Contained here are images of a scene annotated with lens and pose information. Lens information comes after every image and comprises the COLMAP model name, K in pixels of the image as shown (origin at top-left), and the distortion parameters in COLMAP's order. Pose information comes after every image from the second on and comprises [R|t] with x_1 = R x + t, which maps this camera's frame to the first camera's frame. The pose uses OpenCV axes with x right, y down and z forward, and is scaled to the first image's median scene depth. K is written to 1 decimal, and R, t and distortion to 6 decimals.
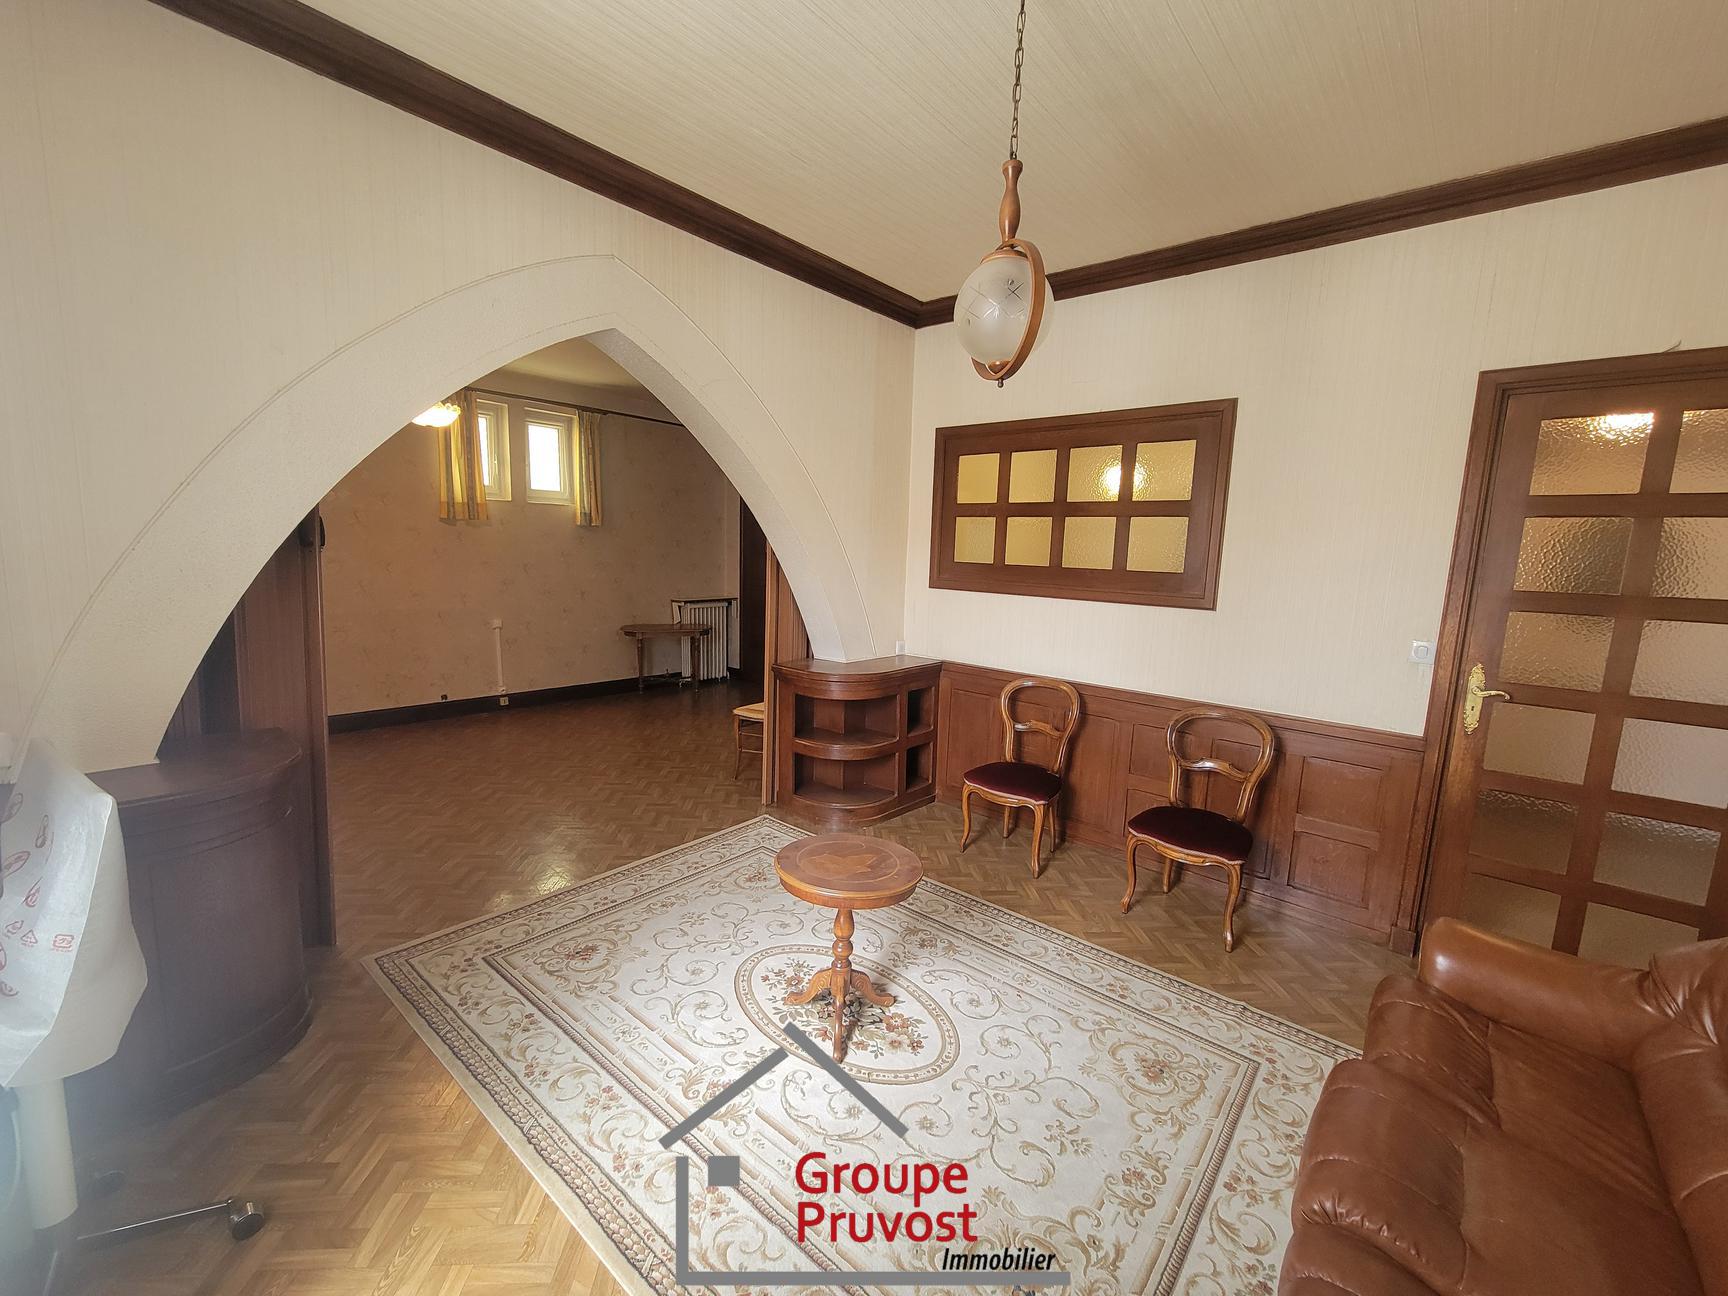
lens RADIAL K [[705.3, 0, 859.2], [0, 705.3, 655.6], [0, 0, 1]] dist [-0.001086, -0.000191]
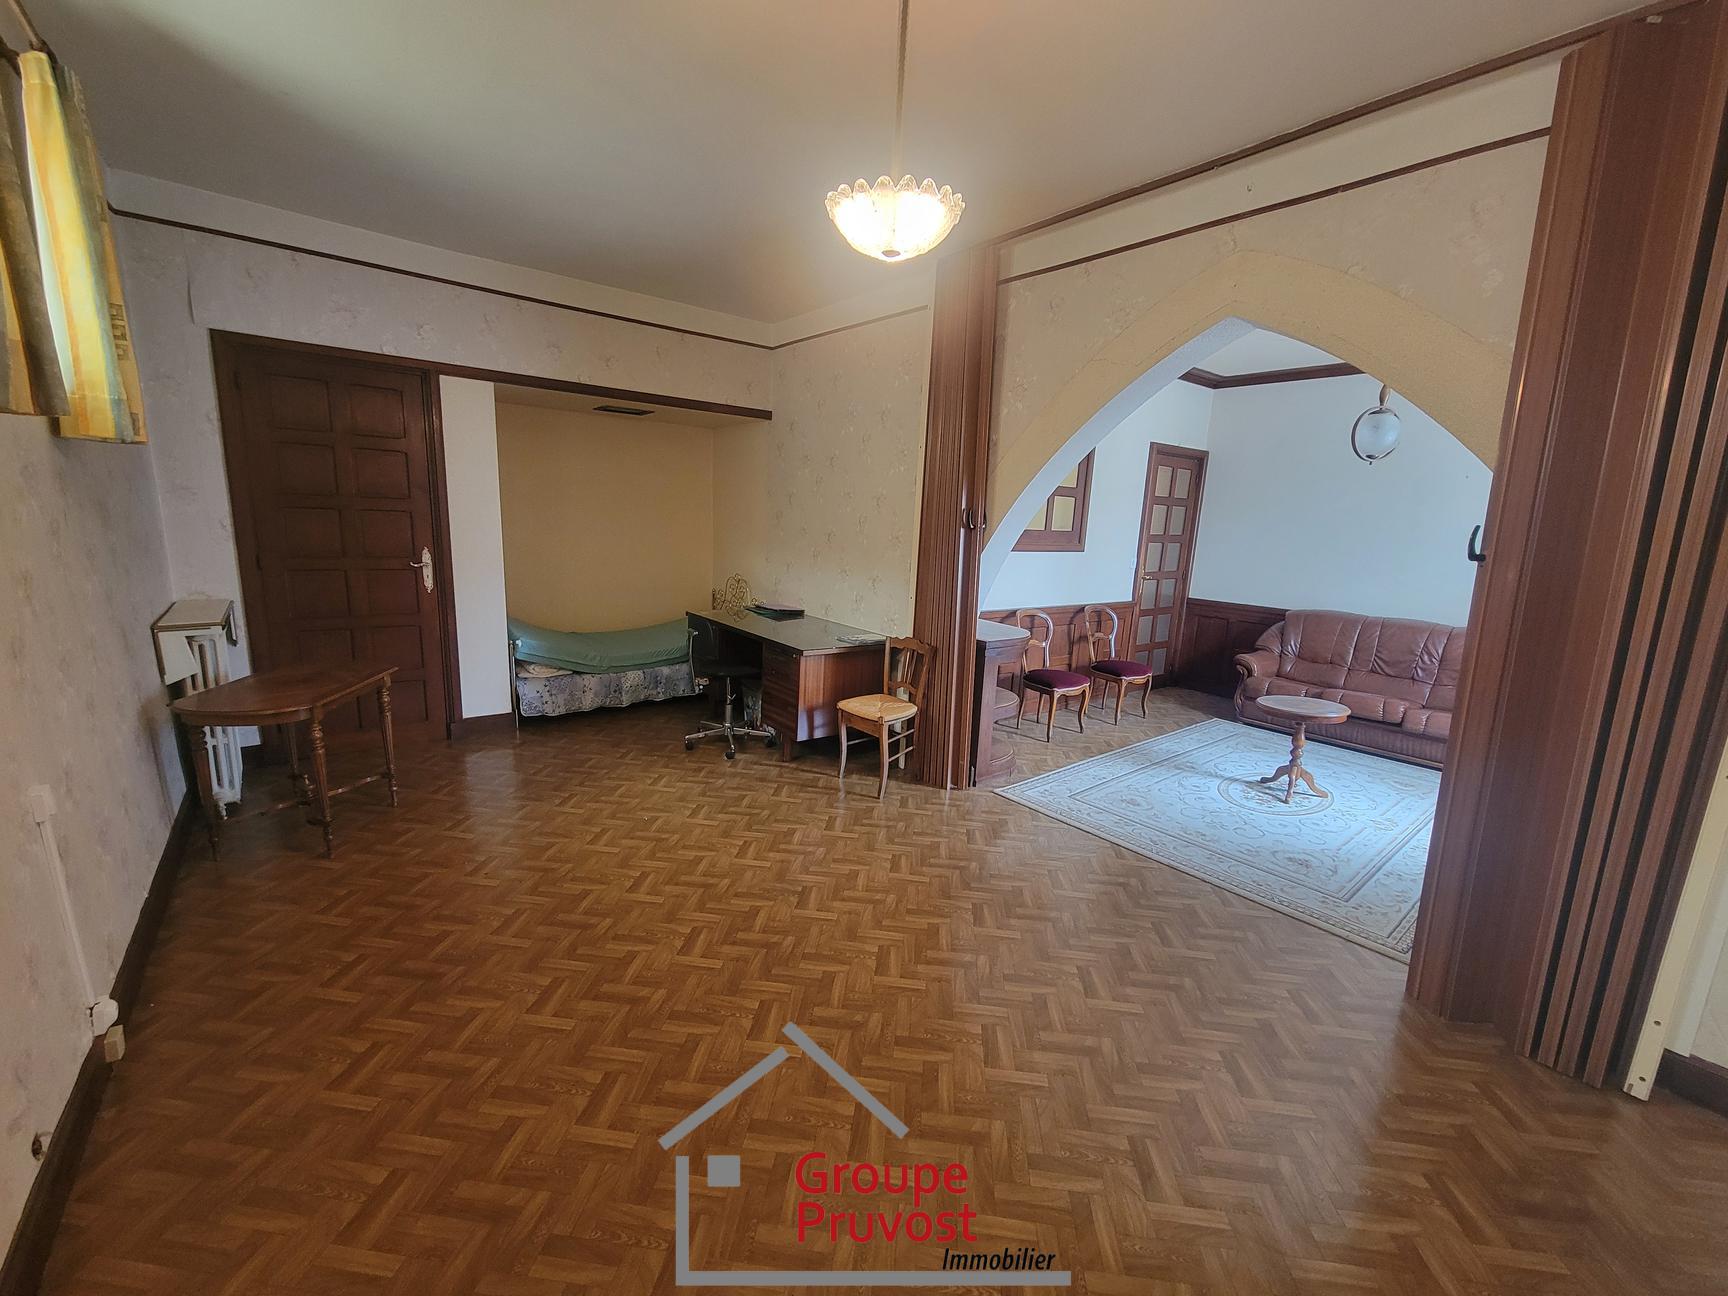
lens RADIAL K [[697.4, 0, 885.6], [0, 697.4, 630.9], [0, 0, 1]] dist [0.000553, 0.000066]
pose [[0.171769, -0.186904, 0.967245, -1.728079], [0.112634, 0.979125, 0.169197, -0.290841], [-0.978677, 0.079882, 0.189235, 1.526172]]
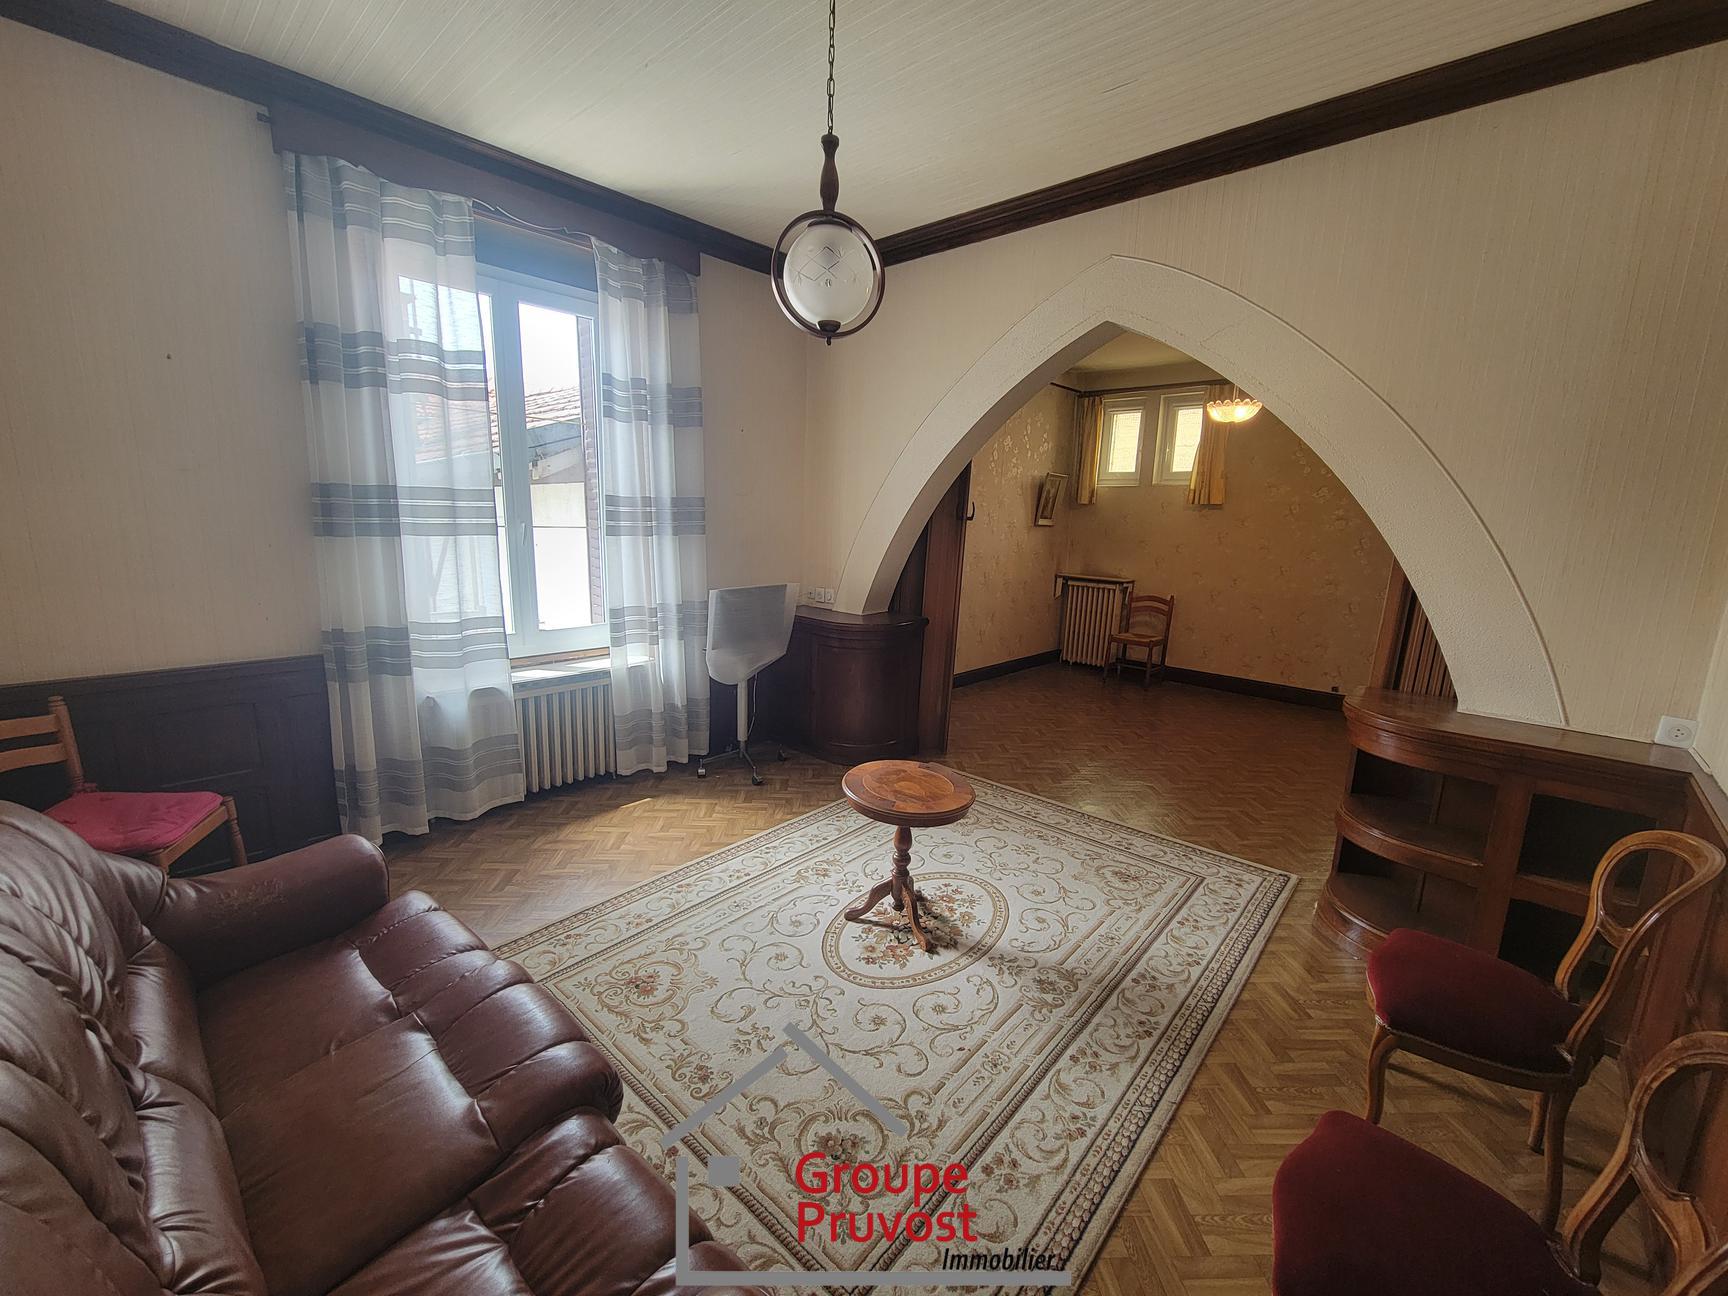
lens RADIAL K [[712.4, 0, 864.0], [0, 712.4, 648.0], [0, 0, 1]] dist [-0.001342, -0.000213]
pose [[-0.032842, 0.149993, -0.988141, 0.972357], [-0.181564, 0.971329, 0.153476, -0.073677], [0.982831, 0.184451, -0.004667, 0.806380]]
